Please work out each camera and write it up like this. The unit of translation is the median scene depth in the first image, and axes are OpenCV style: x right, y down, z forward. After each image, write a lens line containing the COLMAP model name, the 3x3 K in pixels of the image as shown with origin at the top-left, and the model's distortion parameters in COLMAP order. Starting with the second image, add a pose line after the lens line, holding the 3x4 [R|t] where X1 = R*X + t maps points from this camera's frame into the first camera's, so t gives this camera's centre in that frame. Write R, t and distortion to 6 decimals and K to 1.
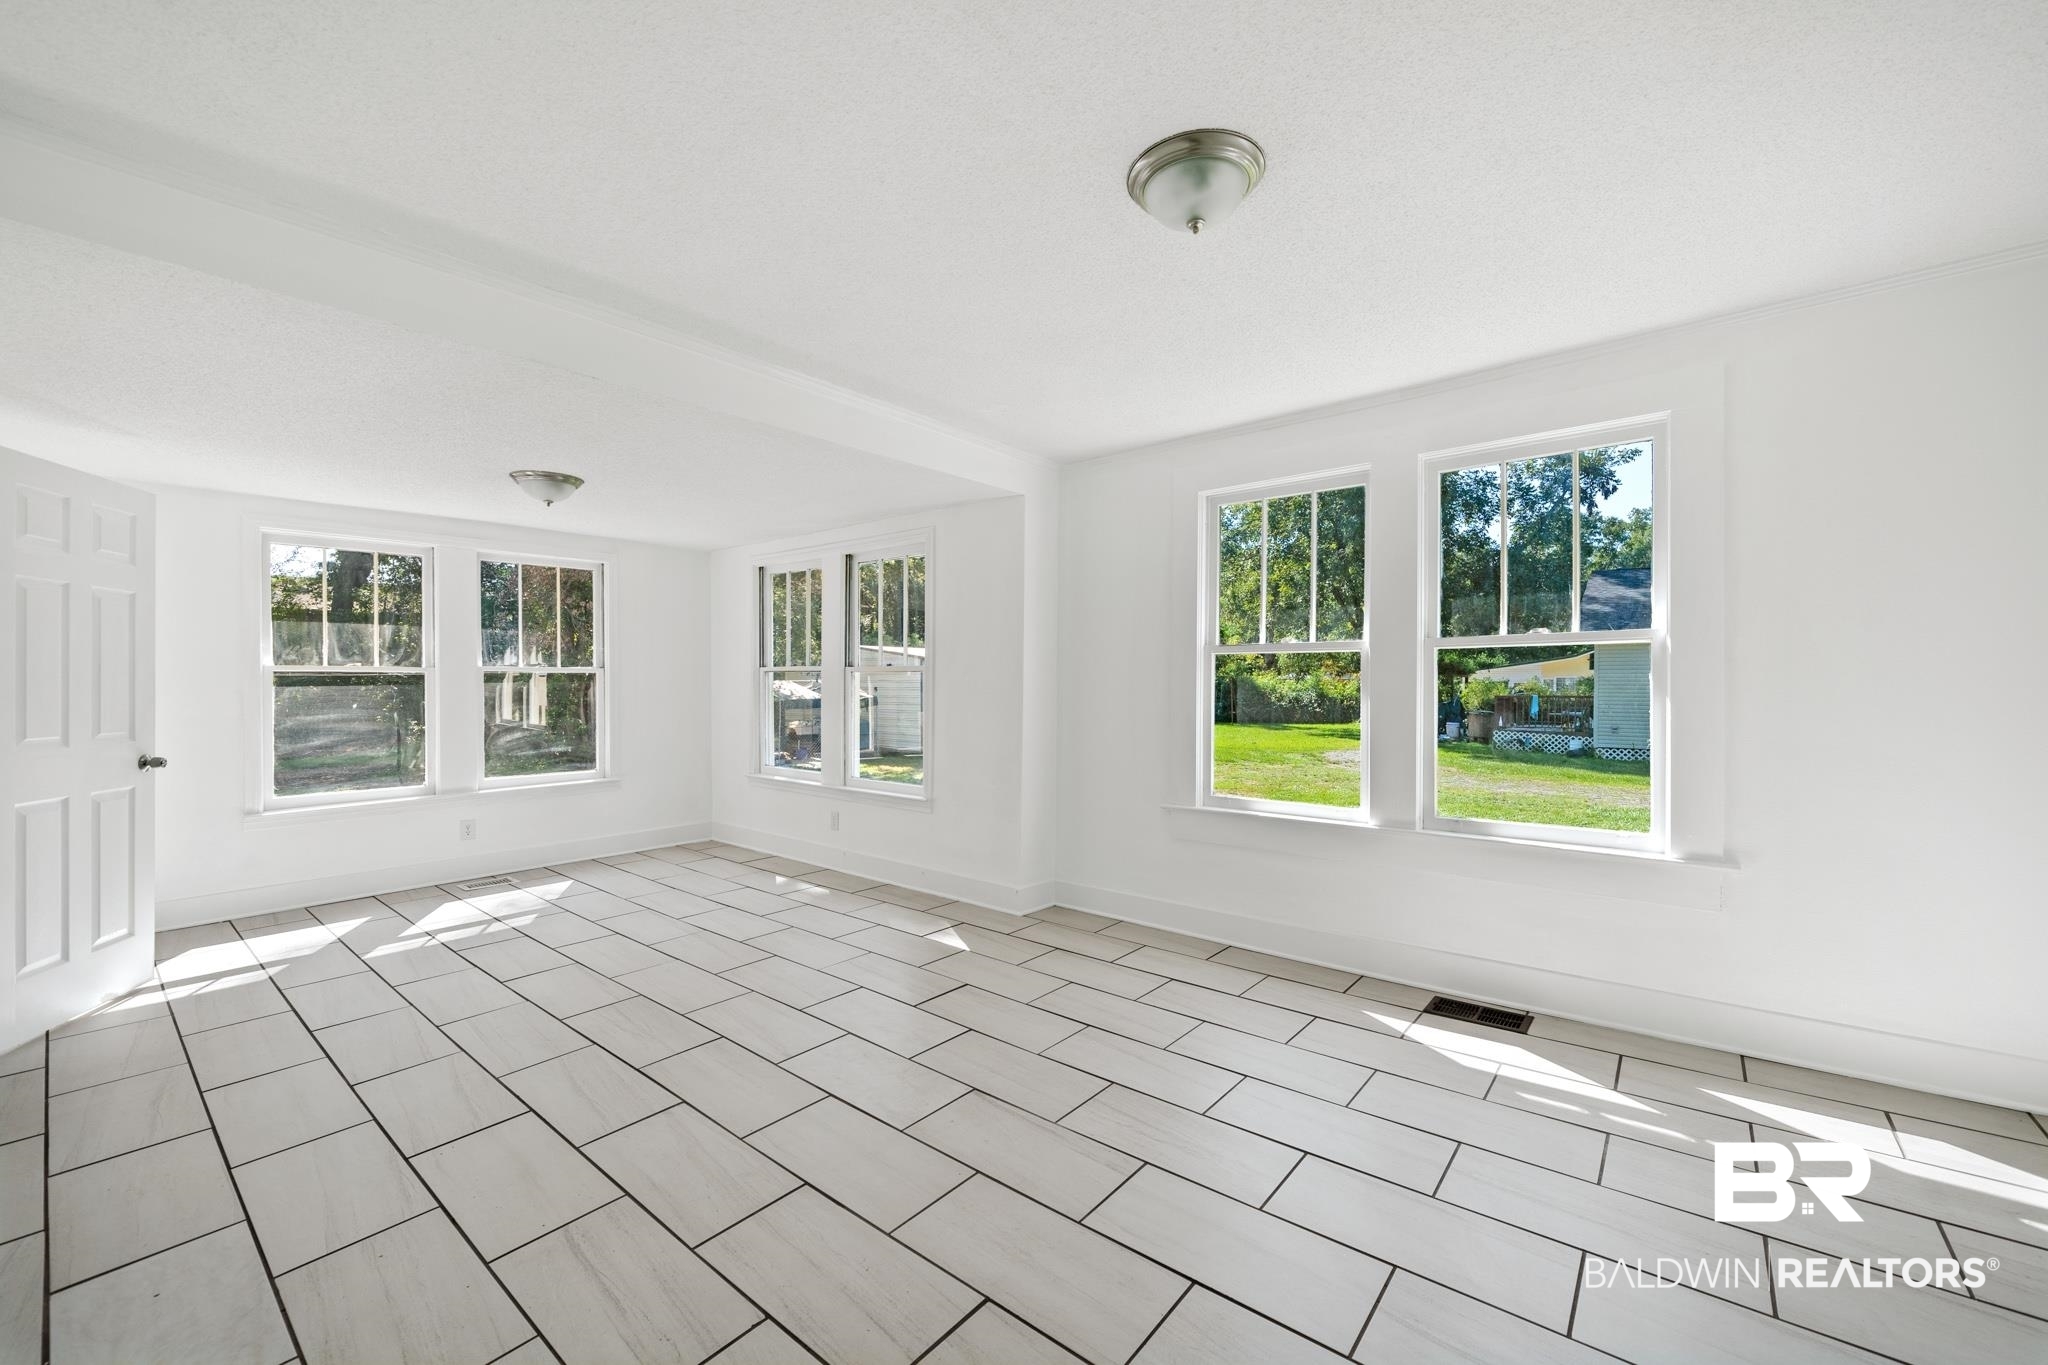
lens RADIAL K [[808.9, 0, 1006.4], [0, 808.9, 680.3], [0, 0, 1]] dist [-0.003841, 0.000383]
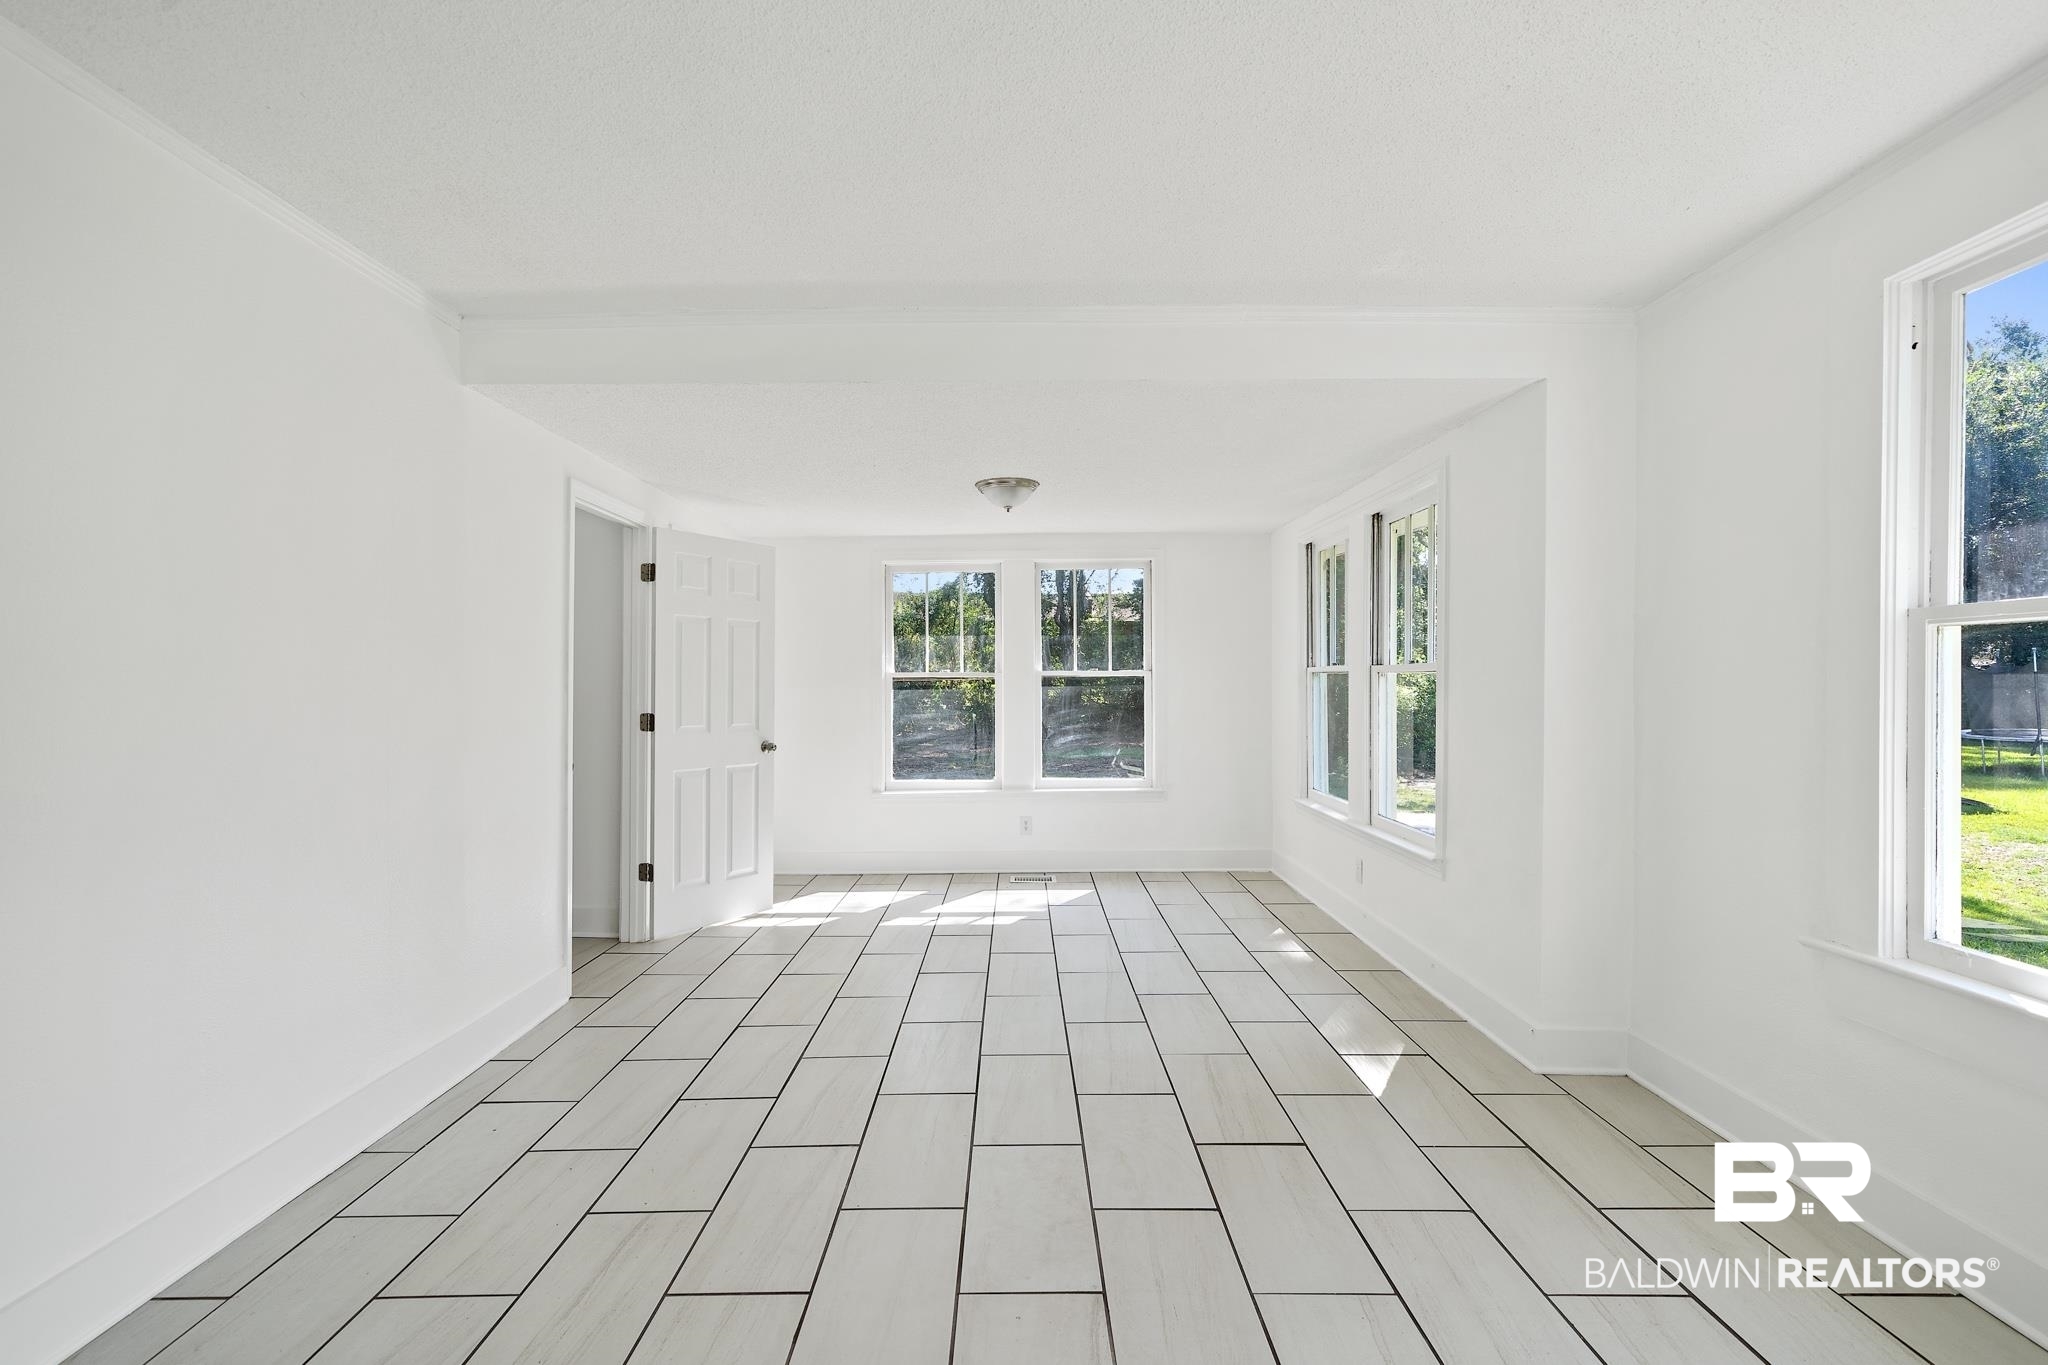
lens RADIAL K [[912.0, 0, 1023.2], [0, 912.0, 671.1], [0, 0, 1]] dist [0.001618, 0.000532]
pose [[0.646726, -0.012387, -0.762622, 0.279178], [0.003536, 0.999906, -0.013243, -0.001690], [0.762714, 0.005868, 0.646709, 0.250691]]
